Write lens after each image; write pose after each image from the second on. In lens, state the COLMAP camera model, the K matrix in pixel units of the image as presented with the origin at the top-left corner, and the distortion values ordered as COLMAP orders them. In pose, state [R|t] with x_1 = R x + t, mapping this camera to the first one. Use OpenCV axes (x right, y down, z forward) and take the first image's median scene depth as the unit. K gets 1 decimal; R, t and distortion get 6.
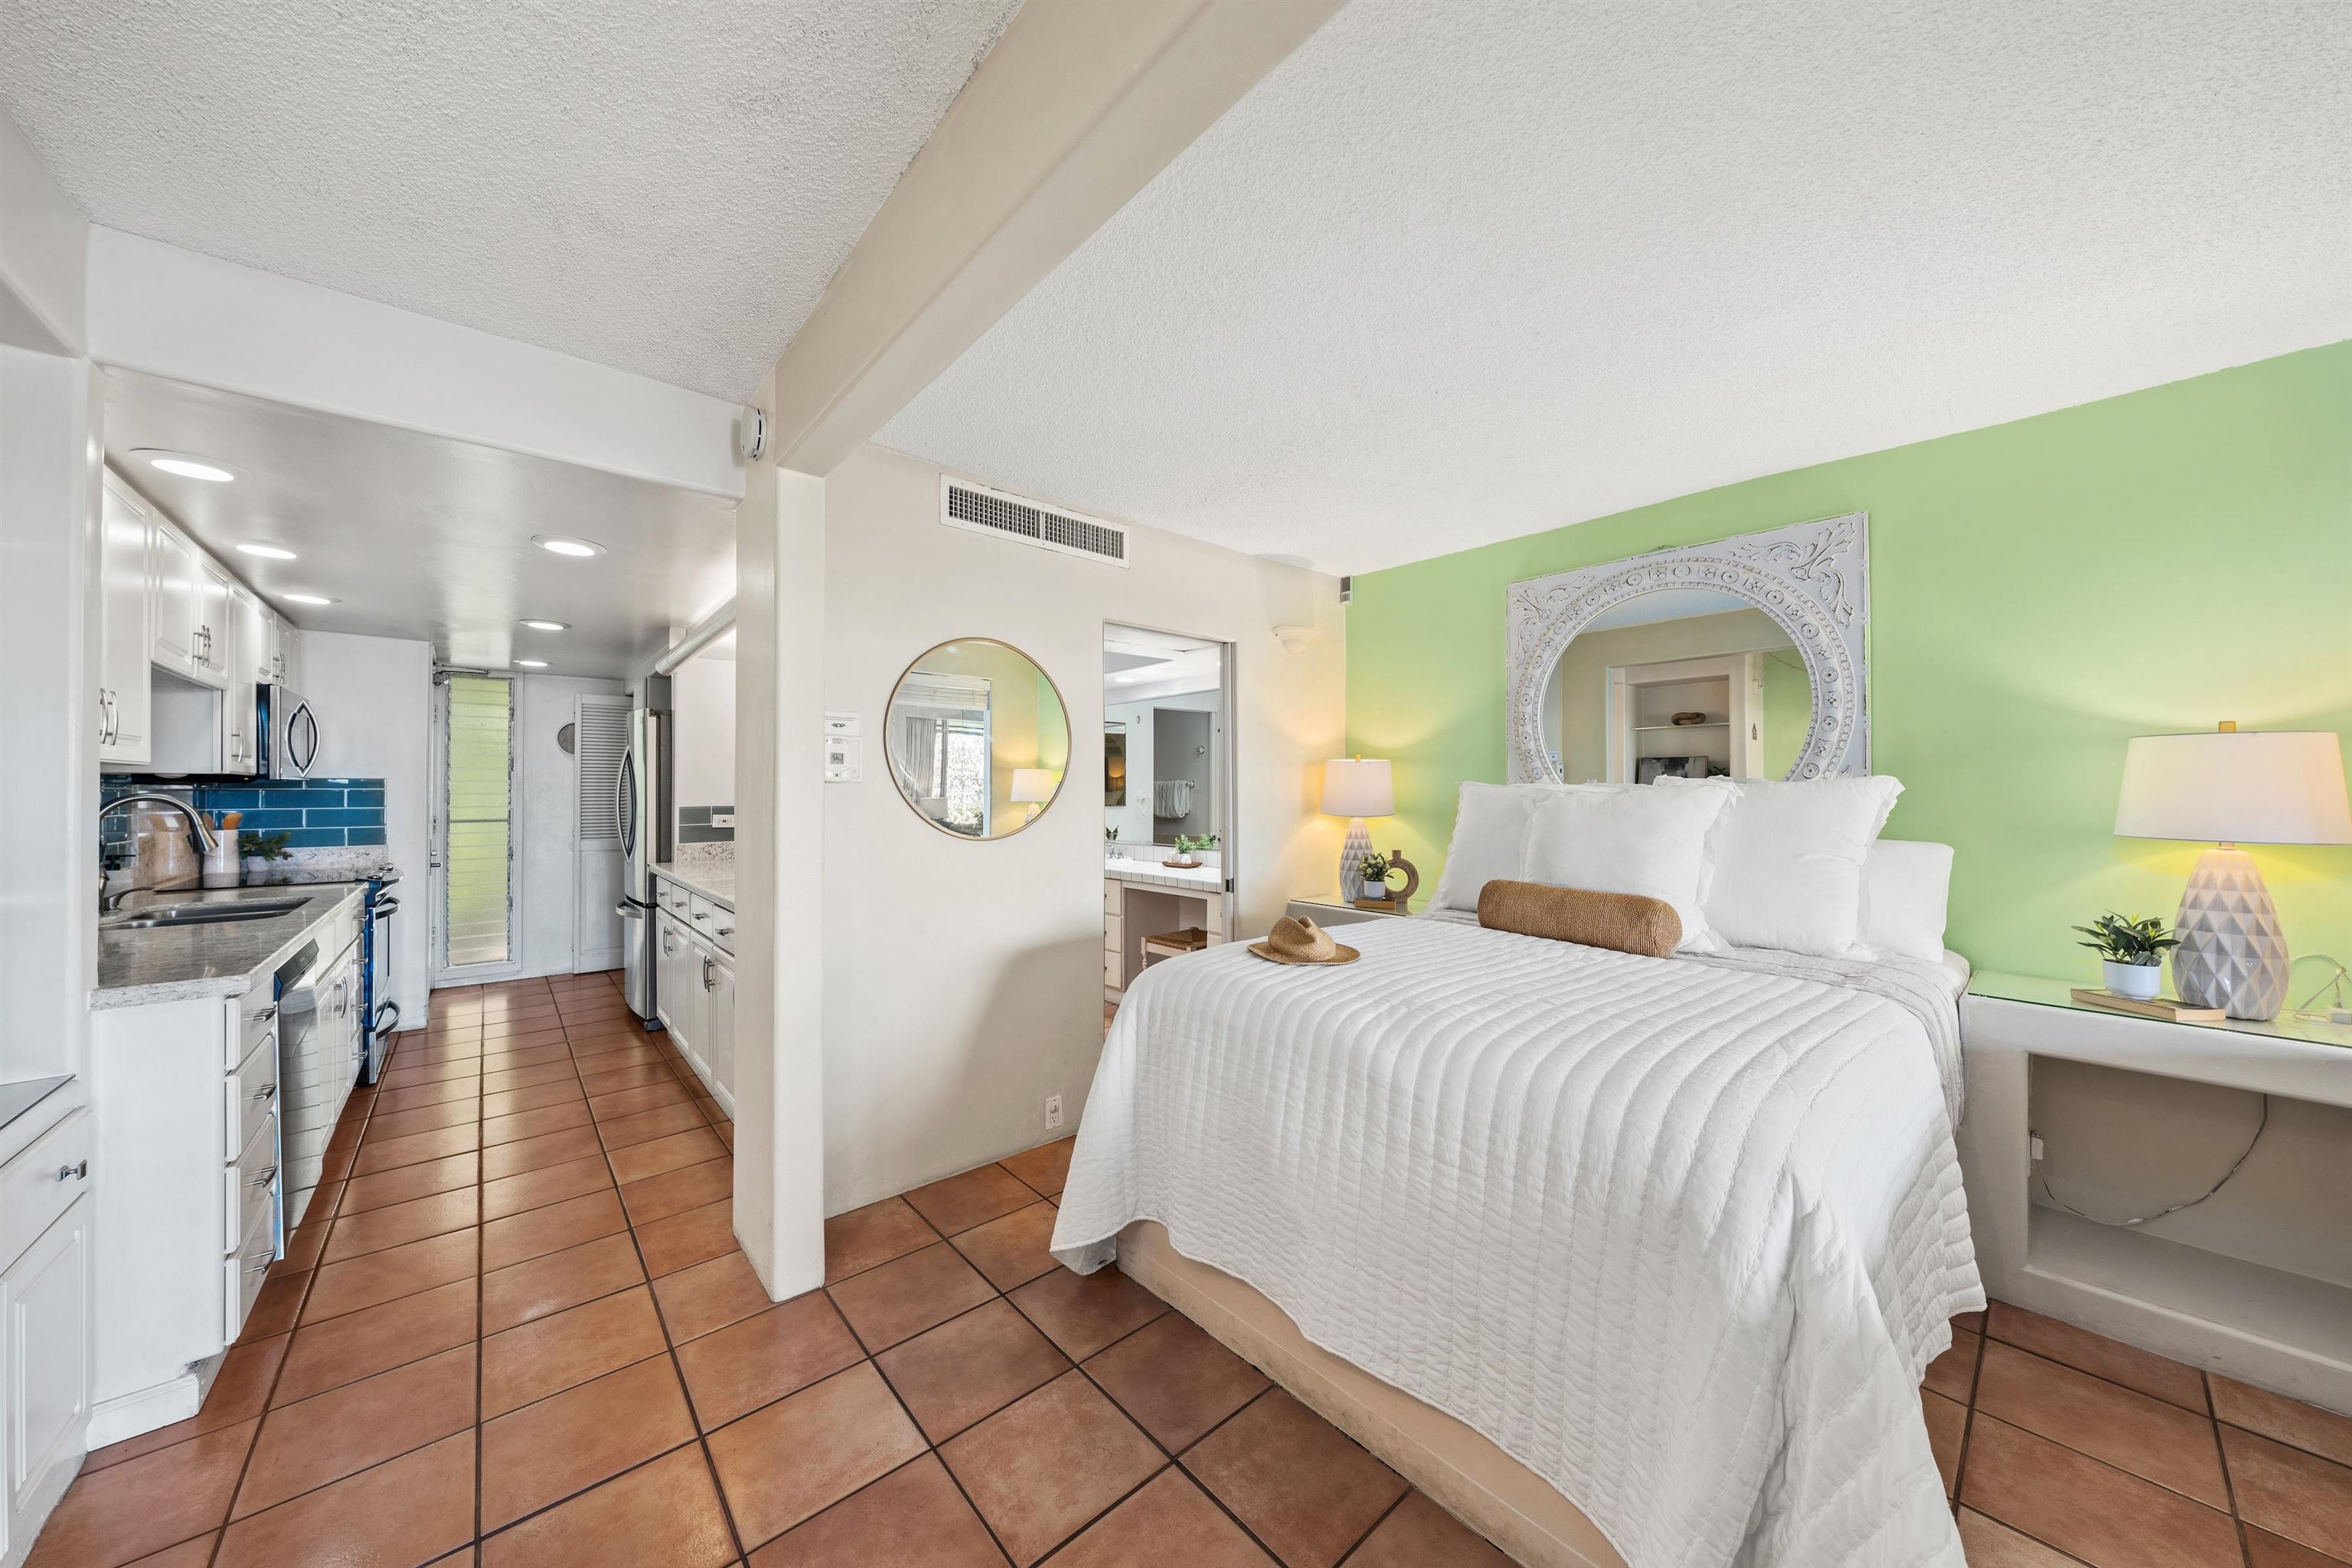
lens RADIAL K [[782.3, 0, 1176.2], [0, 782.3, 778.3], [0, 0, 1]] dist [0.000721, 0.000103]
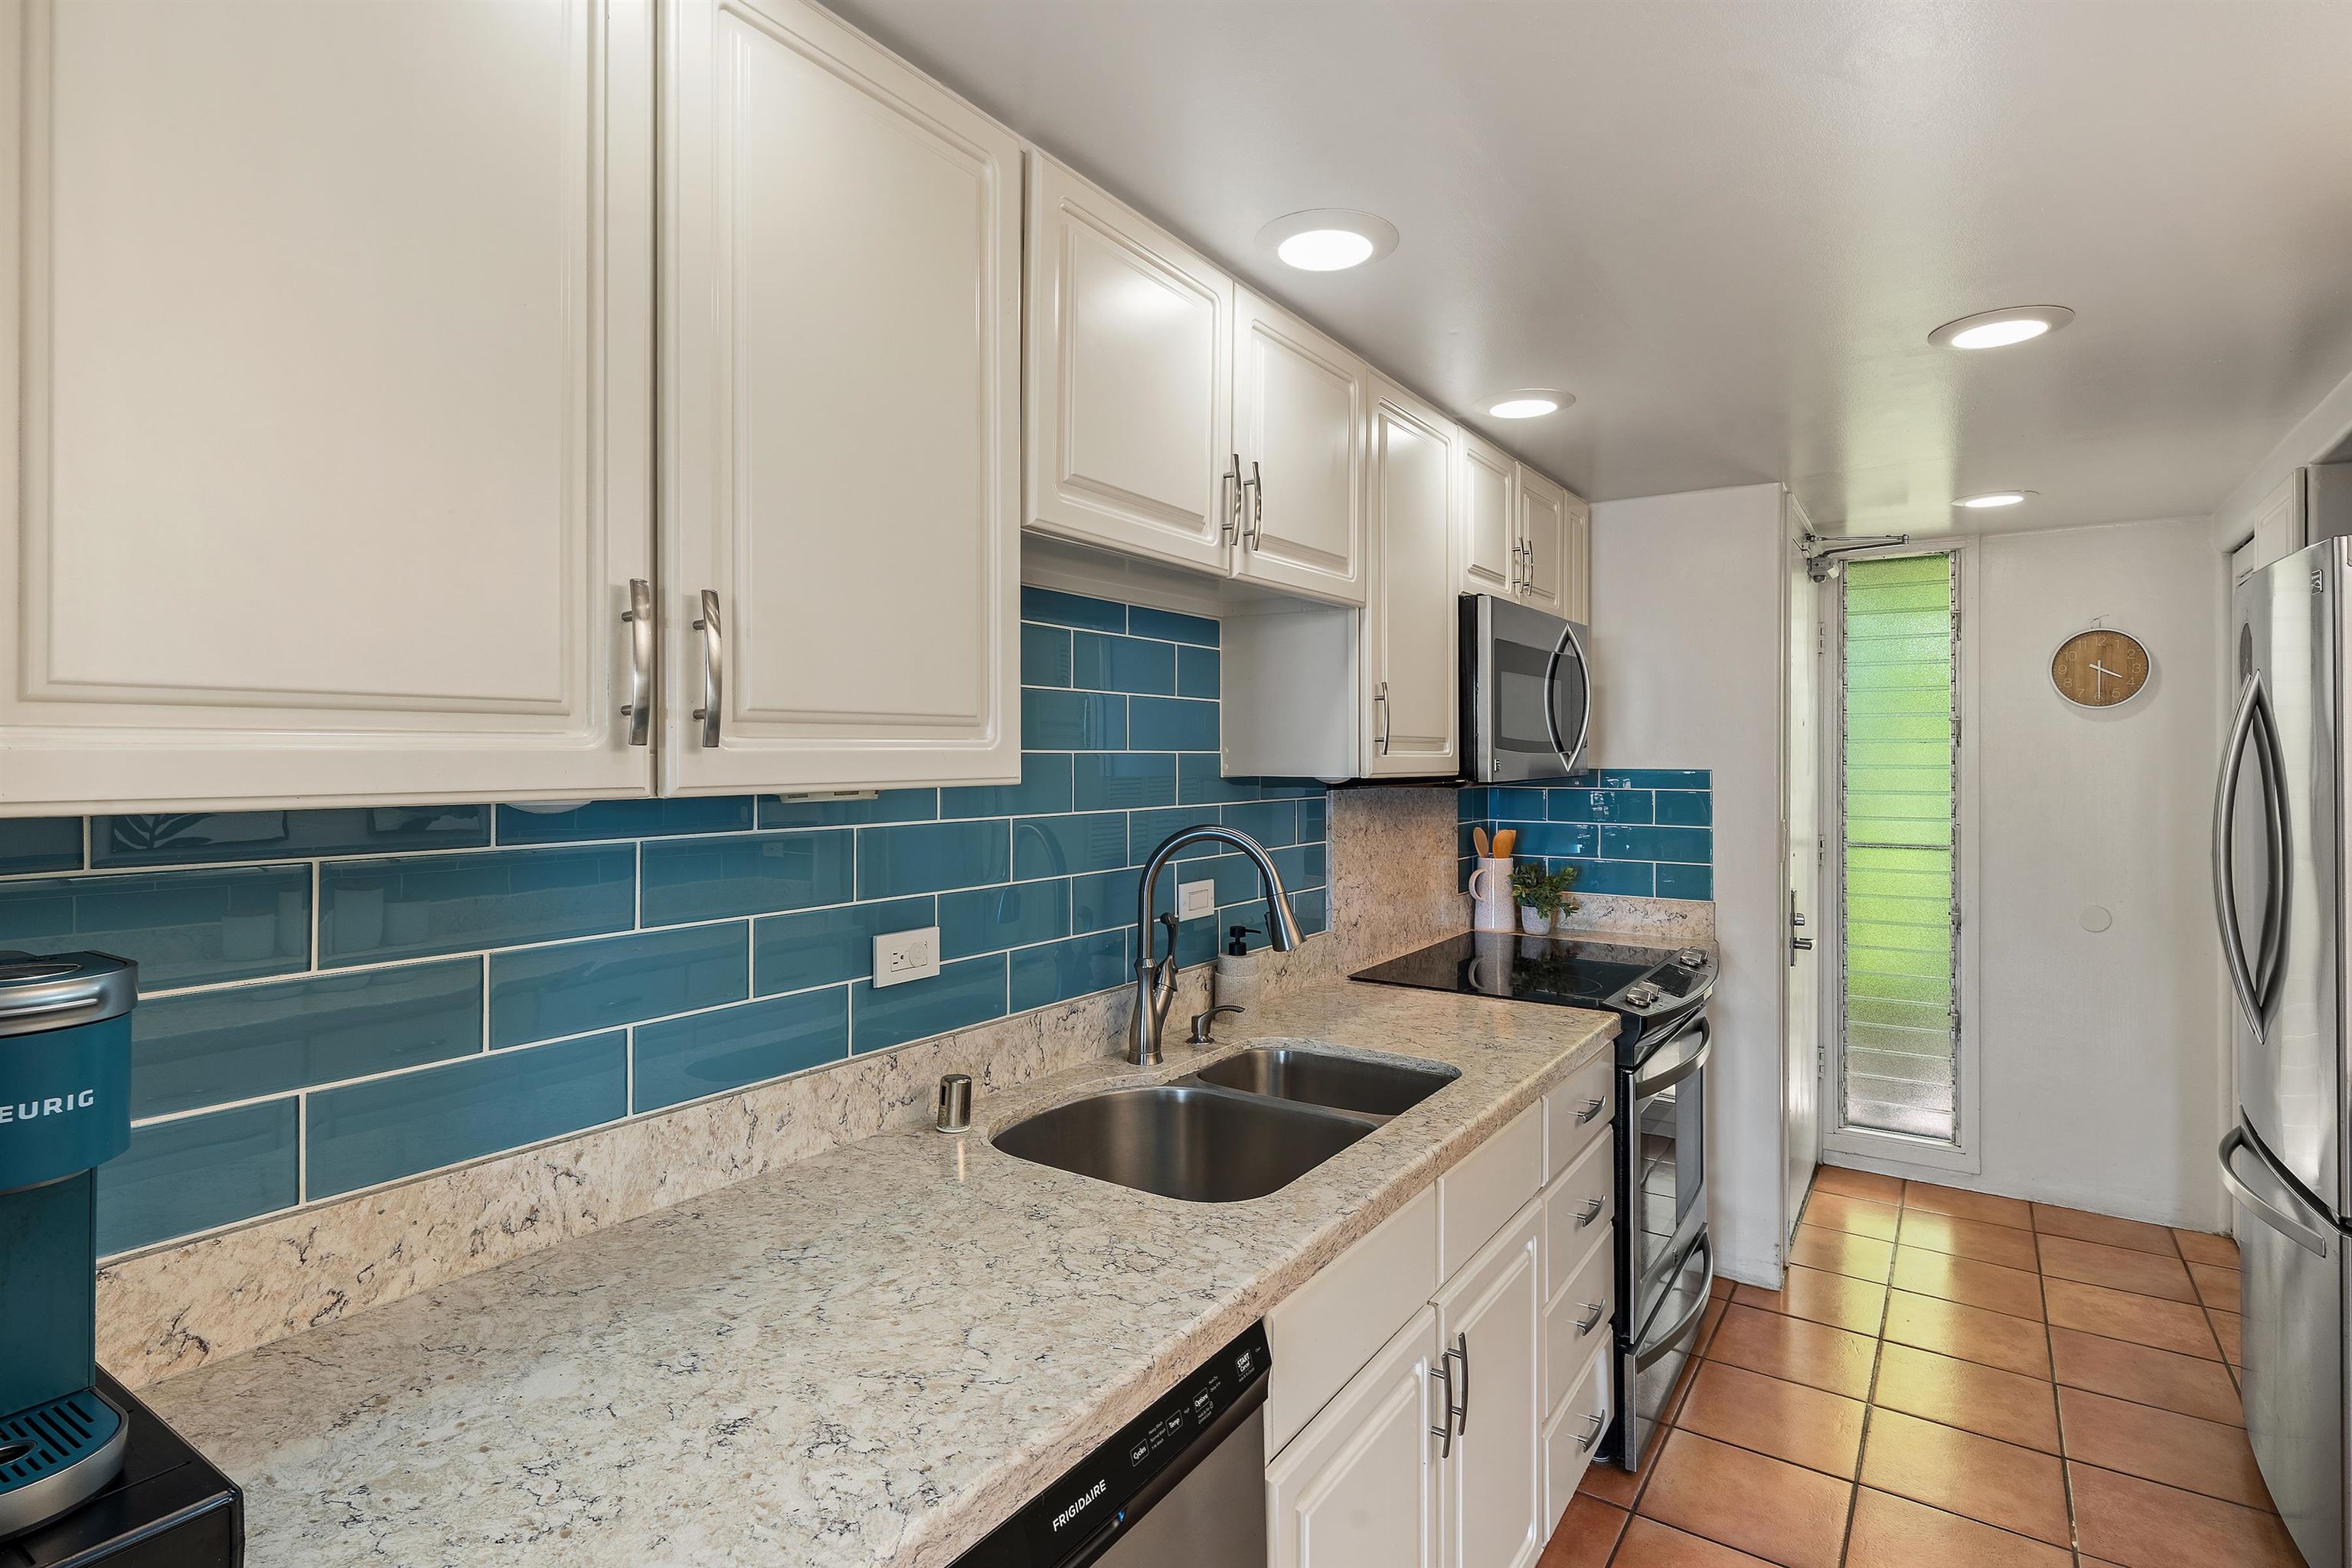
lens RADIAL K [[1147.8, 0, 1174.3], [0, 1147.8, 749.9], [0, 0, 1]] dist [0.001874, 0.000078]
pose [[0.234788, -0.000158, -0.972047, -0.375625], [0.011516, 0.999930, 0.002619, -0.018382], [0.971978, -0.011809, 0.234773, 0.495678]]
